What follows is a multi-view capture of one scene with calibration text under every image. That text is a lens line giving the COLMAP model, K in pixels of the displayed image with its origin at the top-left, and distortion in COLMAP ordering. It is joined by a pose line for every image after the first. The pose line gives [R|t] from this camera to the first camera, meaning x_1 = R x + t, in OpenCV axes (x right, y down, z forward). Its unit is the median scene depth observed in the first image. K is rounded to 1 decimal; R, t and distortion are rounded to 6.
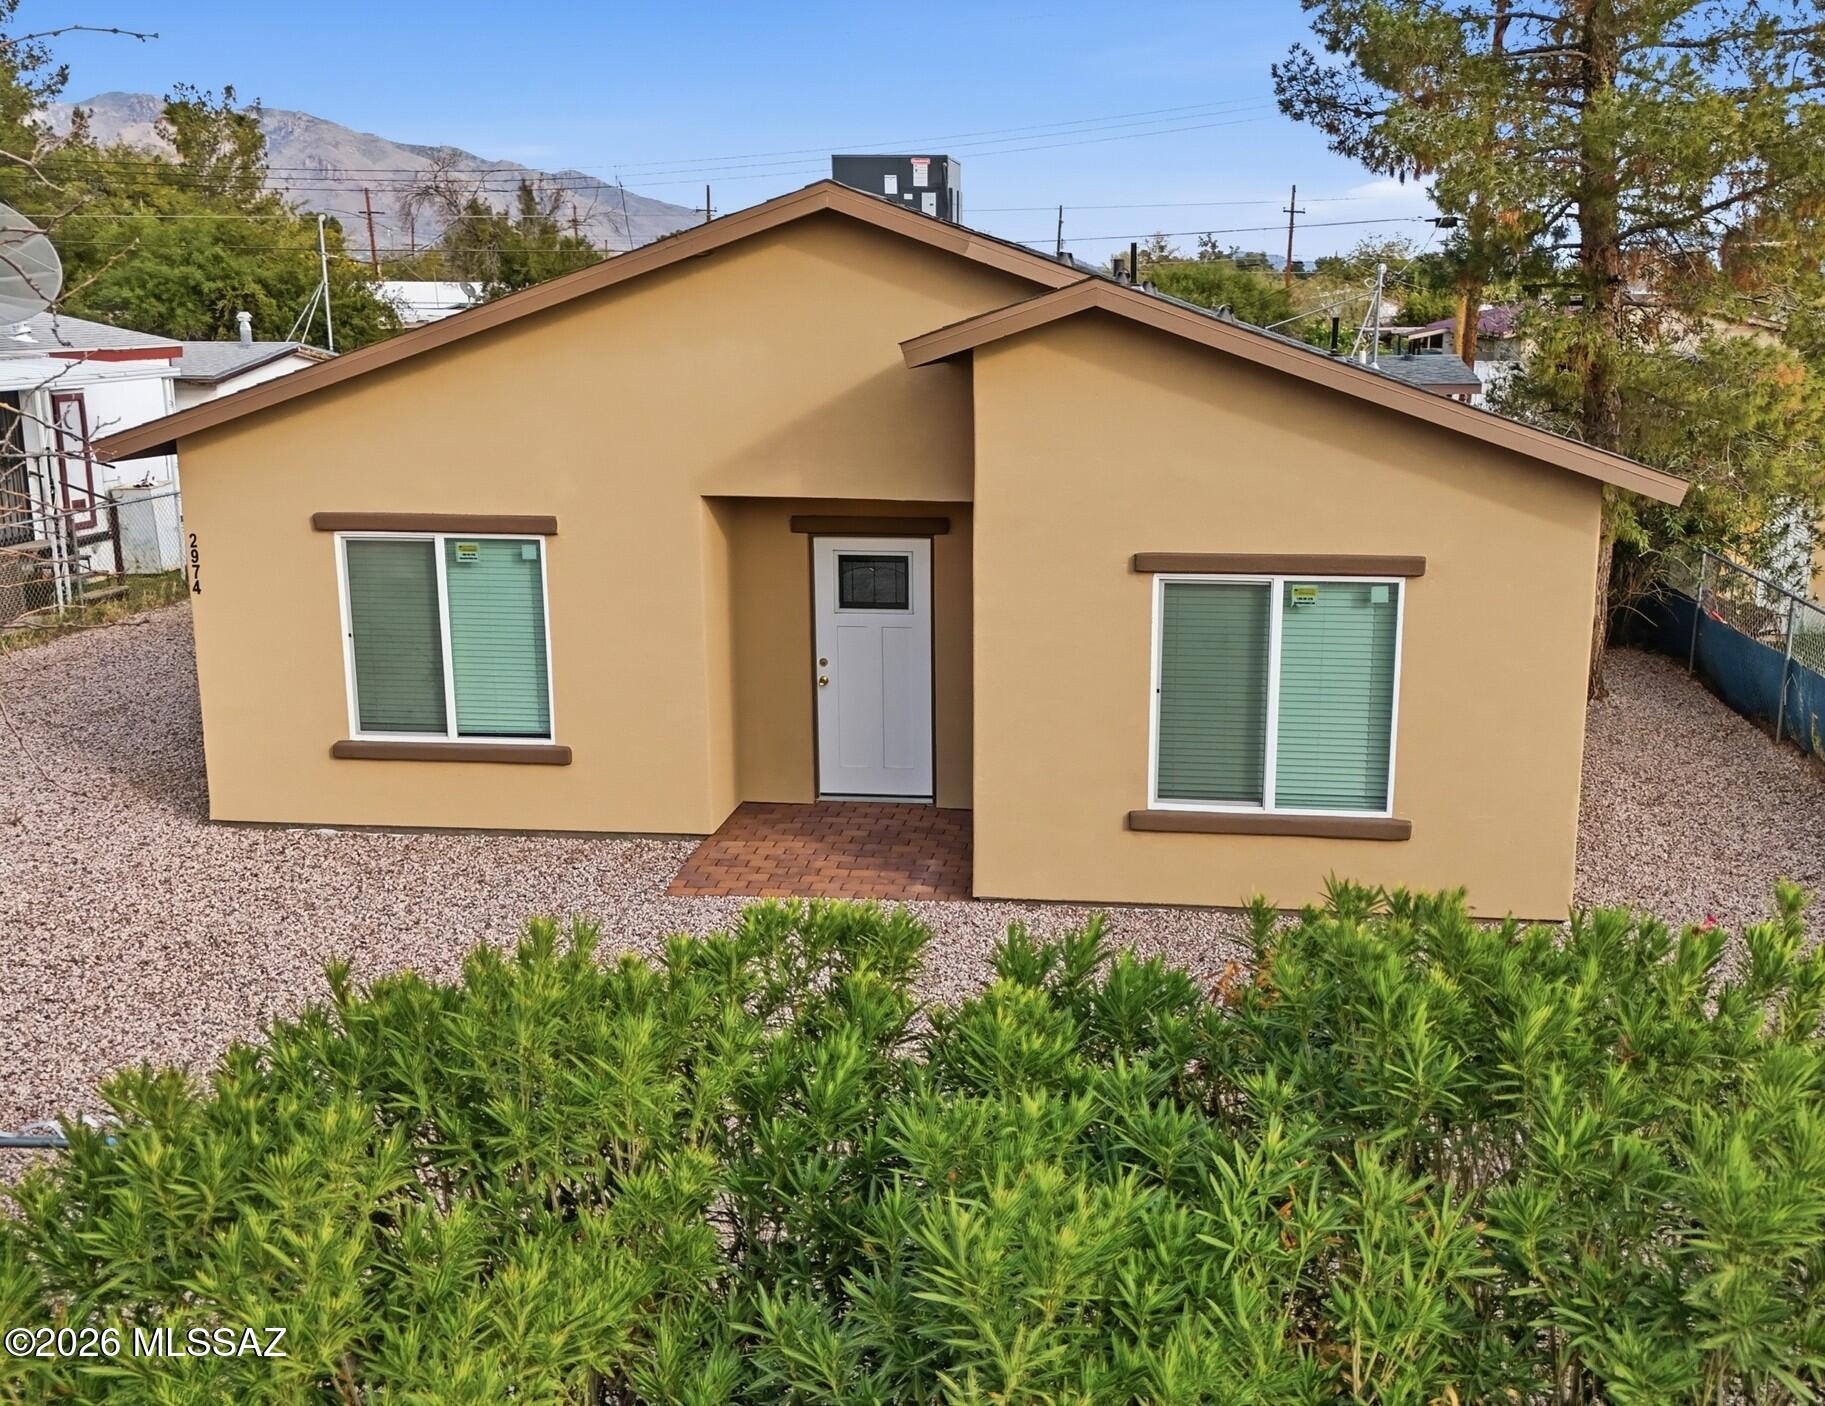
lens RADIAL K [[1846.8, 0, 1010.0], [0, 1846.8, 708.6], [0, 0, 1]] dist [0.106366, -0.199958]
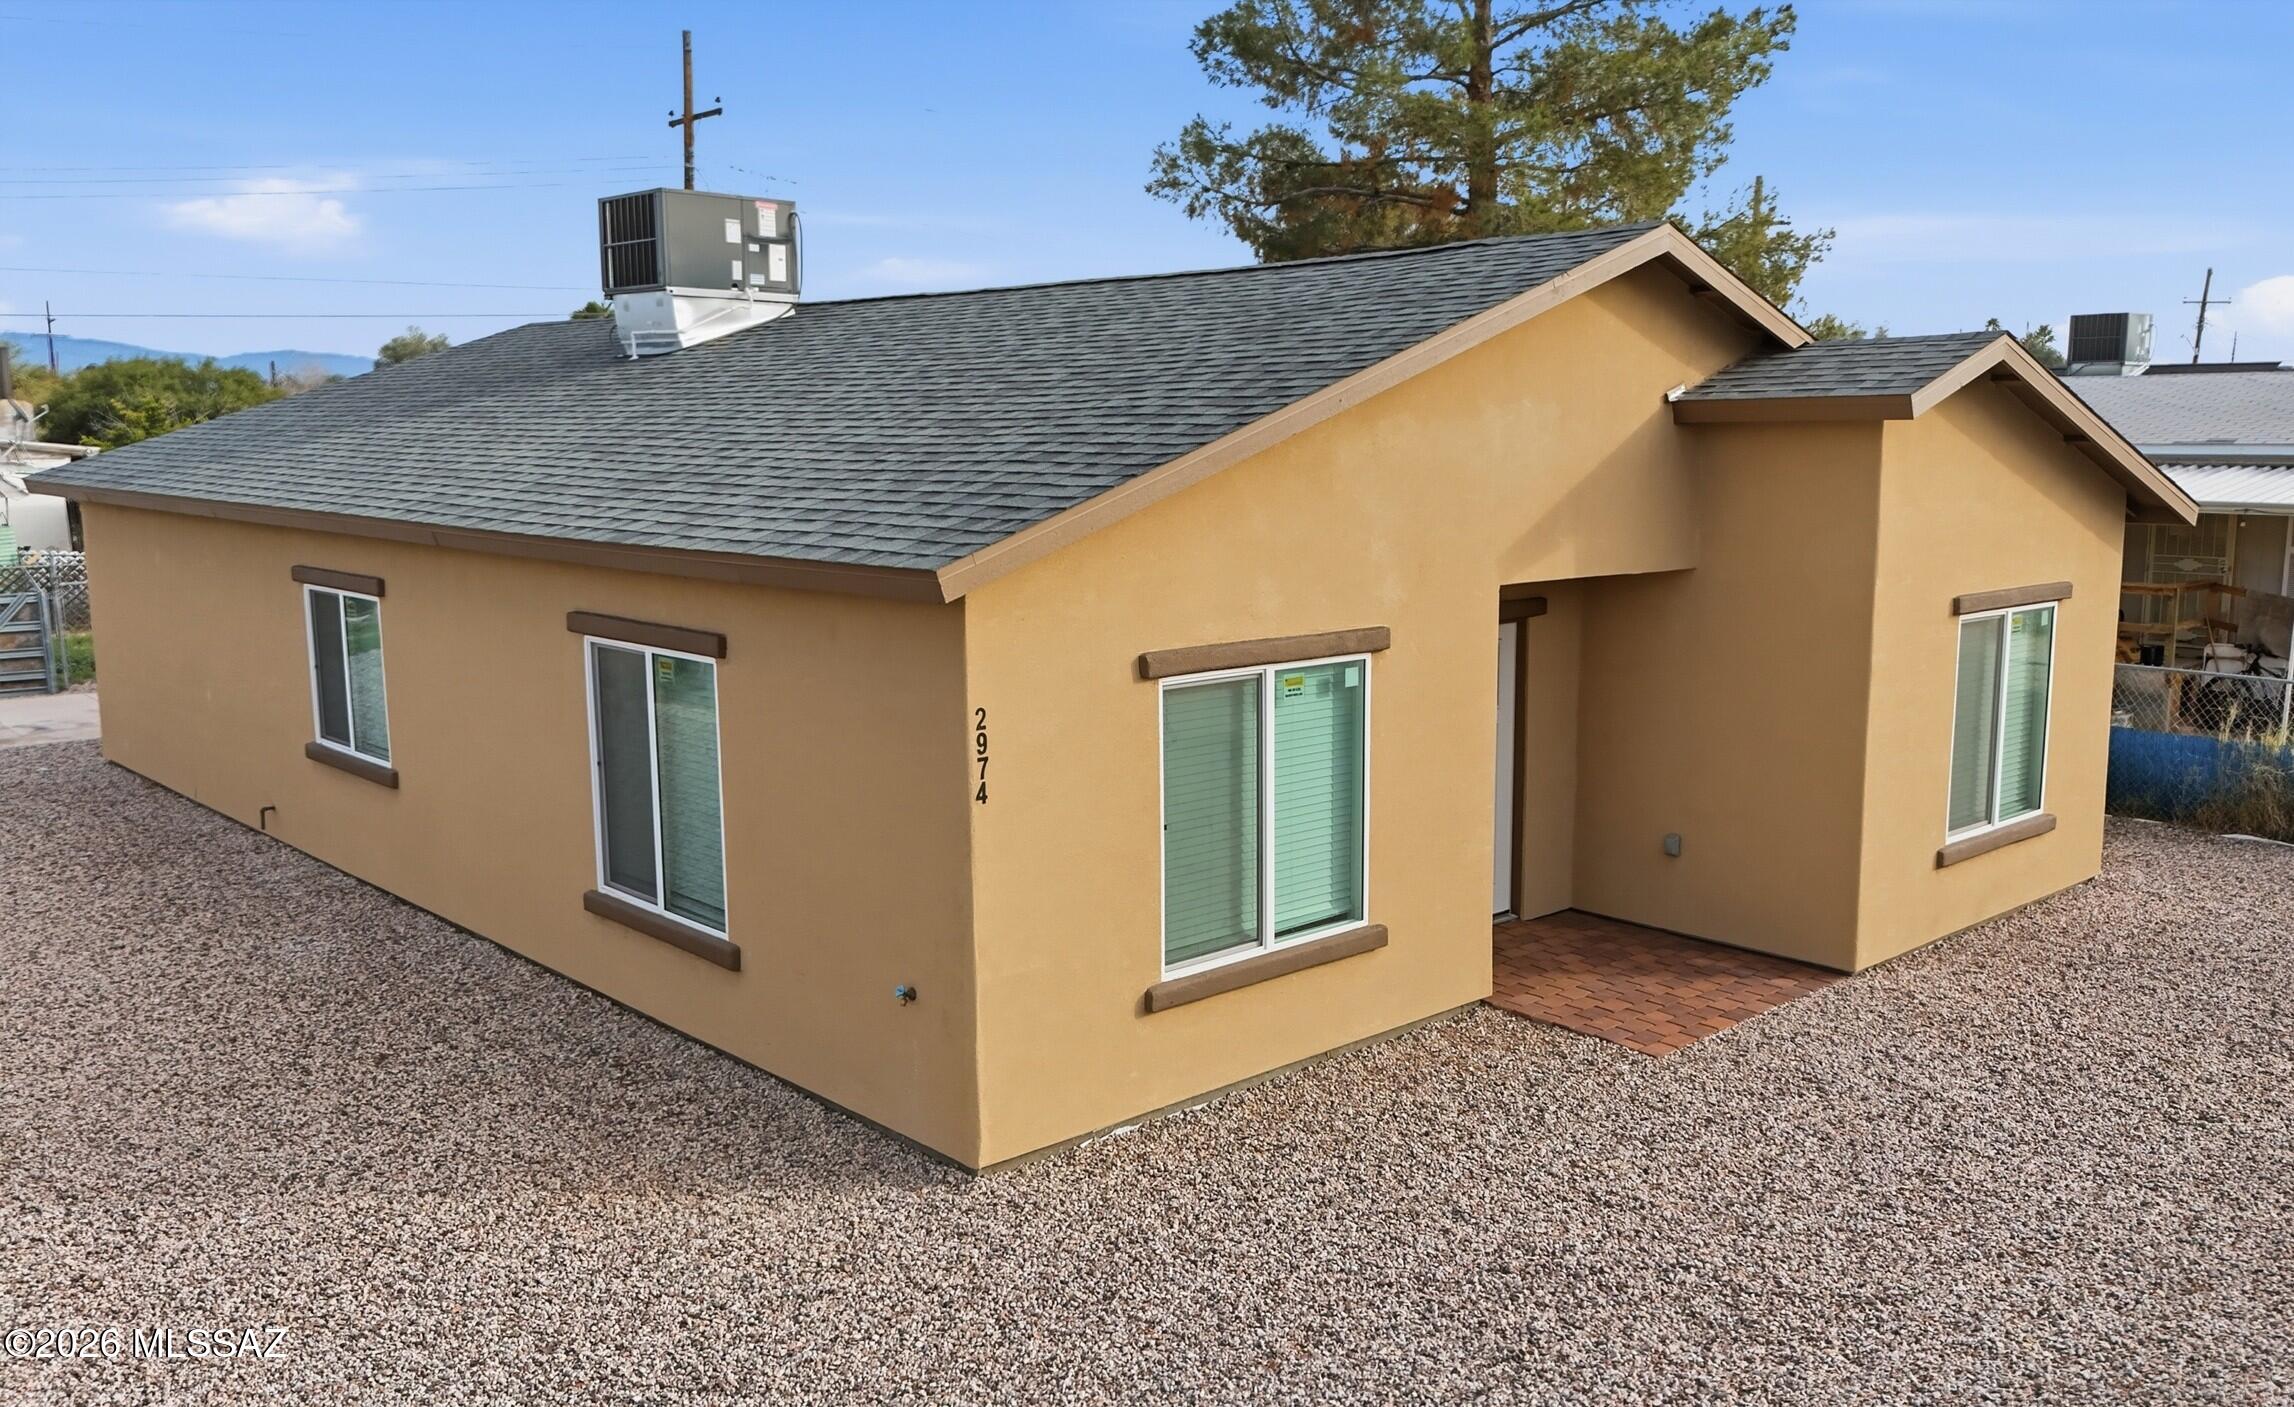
lens RADIAL K [[1858.3, 0, 1236.9], [0, 1858.3, 704.5], [0, 0, 1]] dist [0.000028, -0.002485]
pose [[0.653957, -0.115720, 0.747629, -0.848566], [0.161956, 0.986736, 0.011065, -0.088355], [-0.738993, 0.113847, 0.664024, 0.529403]]
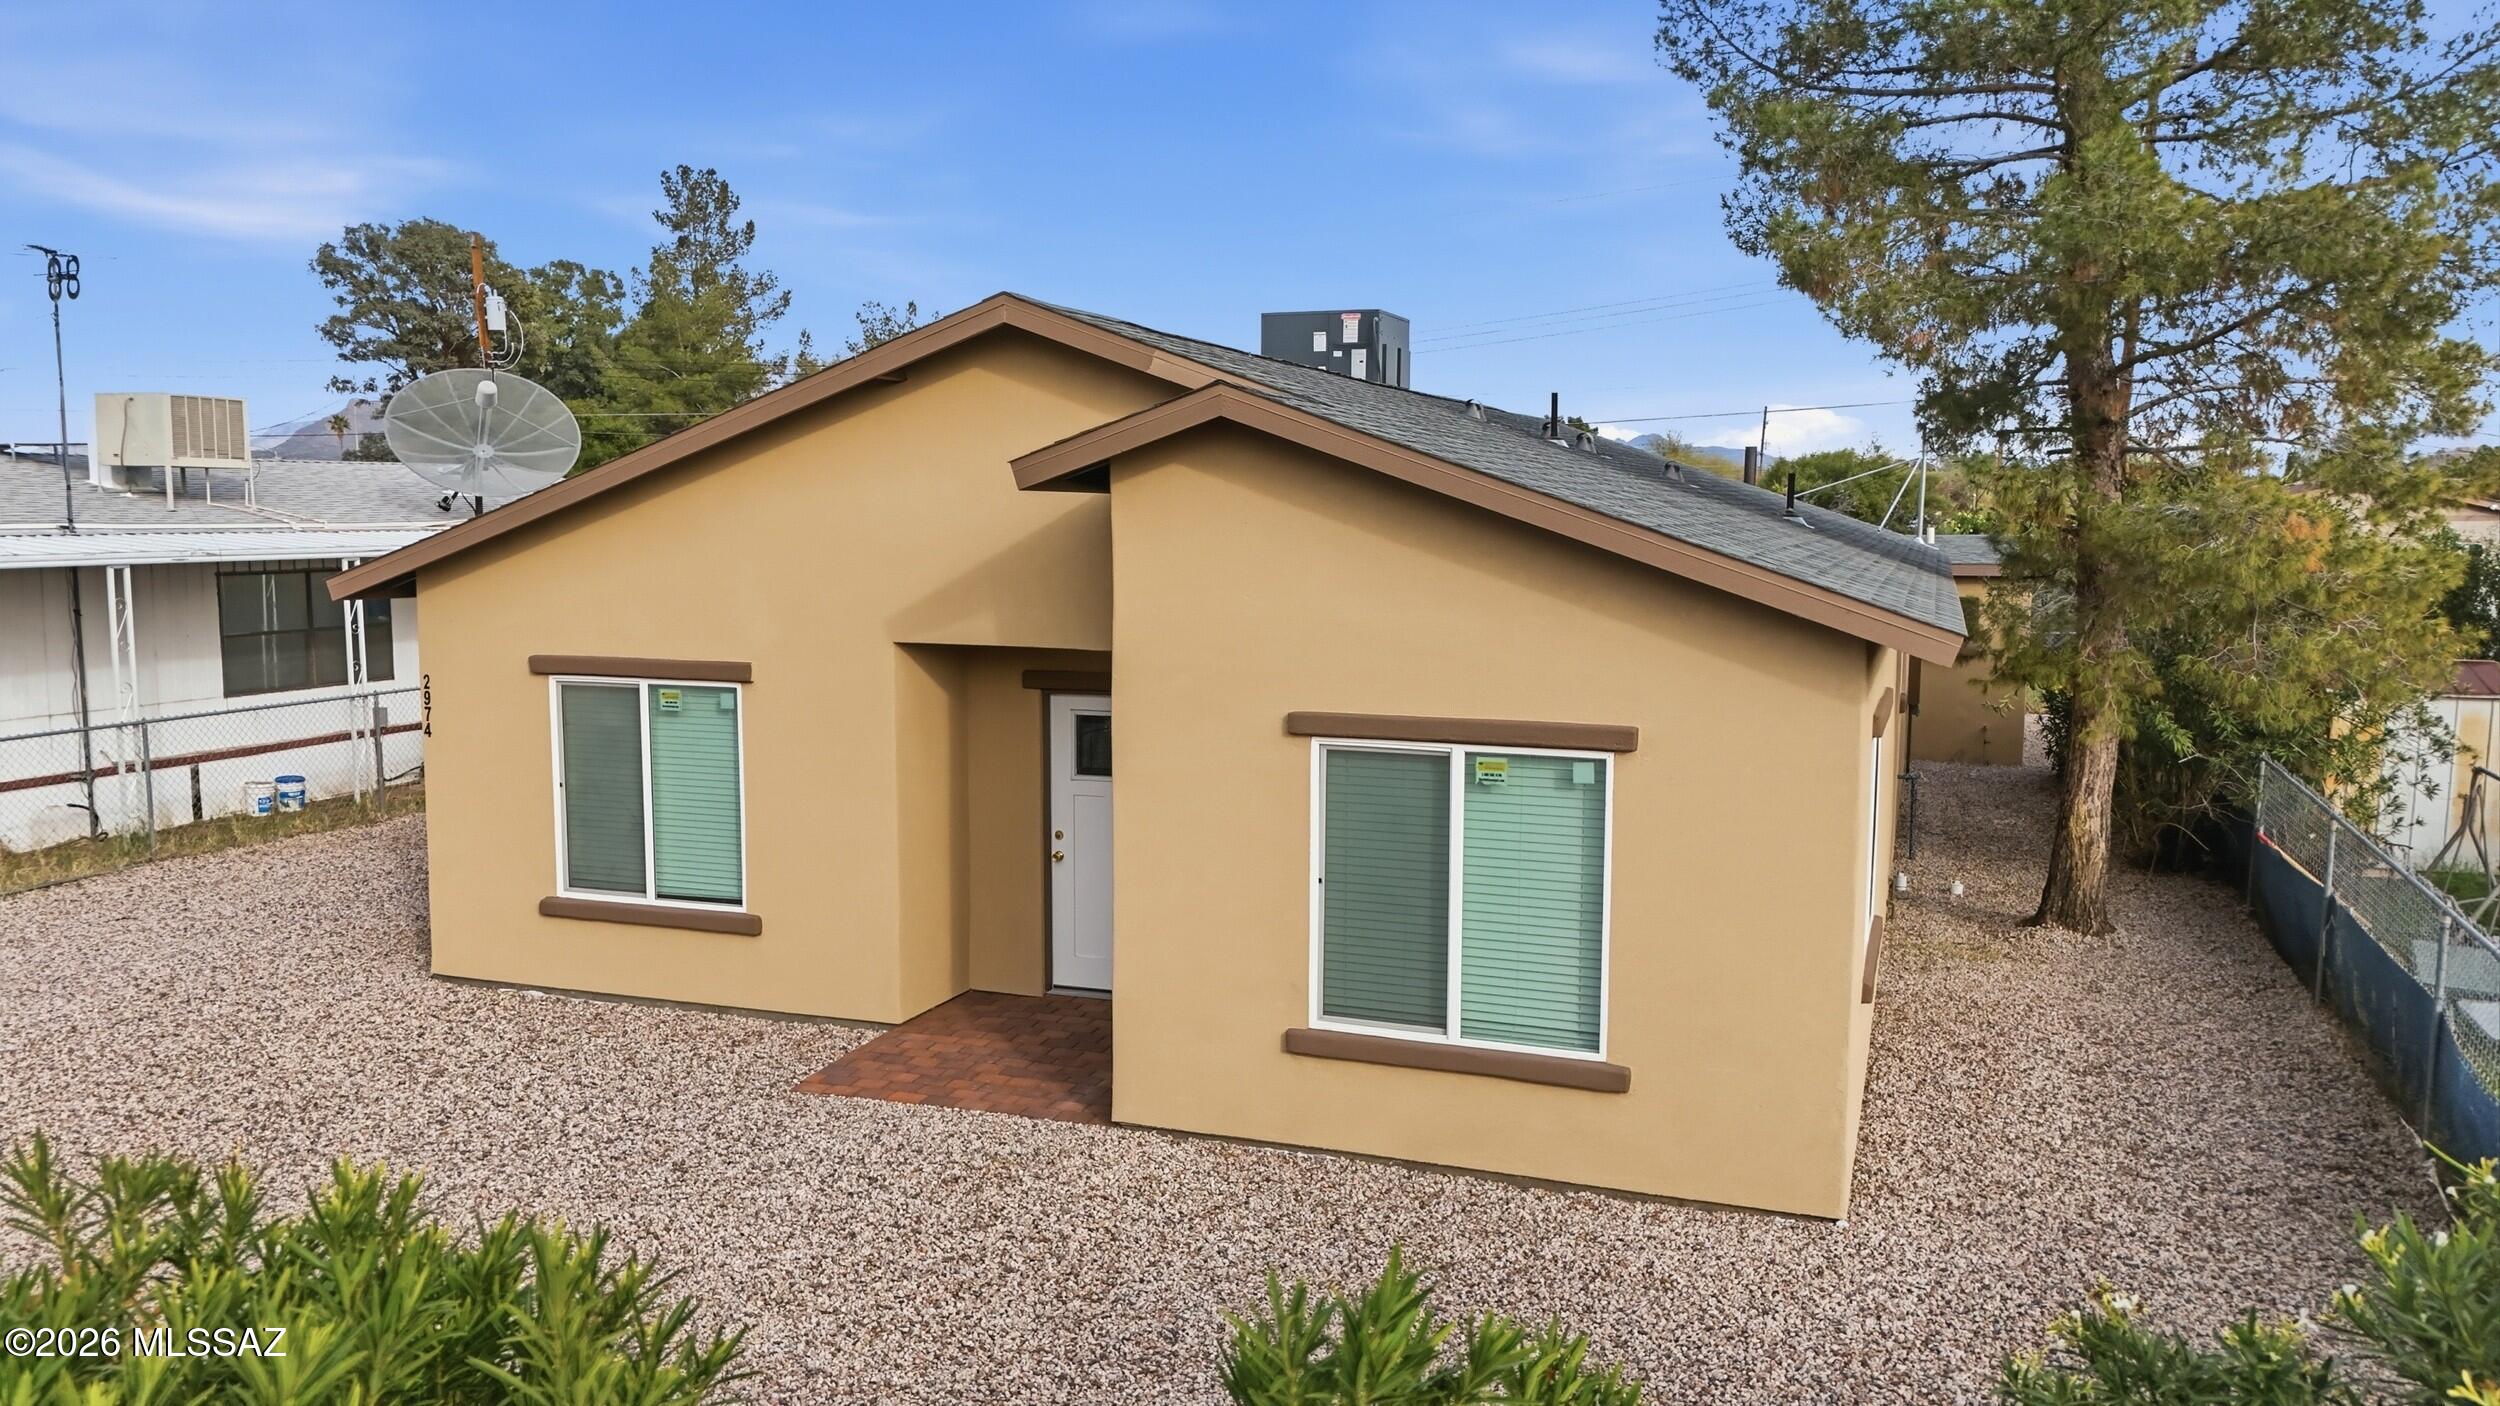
lens RADIAL K [[1854.3, 0, 1250.0], [0, 1854.3, 703.0], [0, 0, 1]] dist [0.057695, -0.044869]
pose [[0.967599, 0.026544, -0.251091, 0.223202], [-0.054485, 0.992979, -0.104992, -0.000207], [0.246541, 0.115271, 0.962253, 0.172289]]
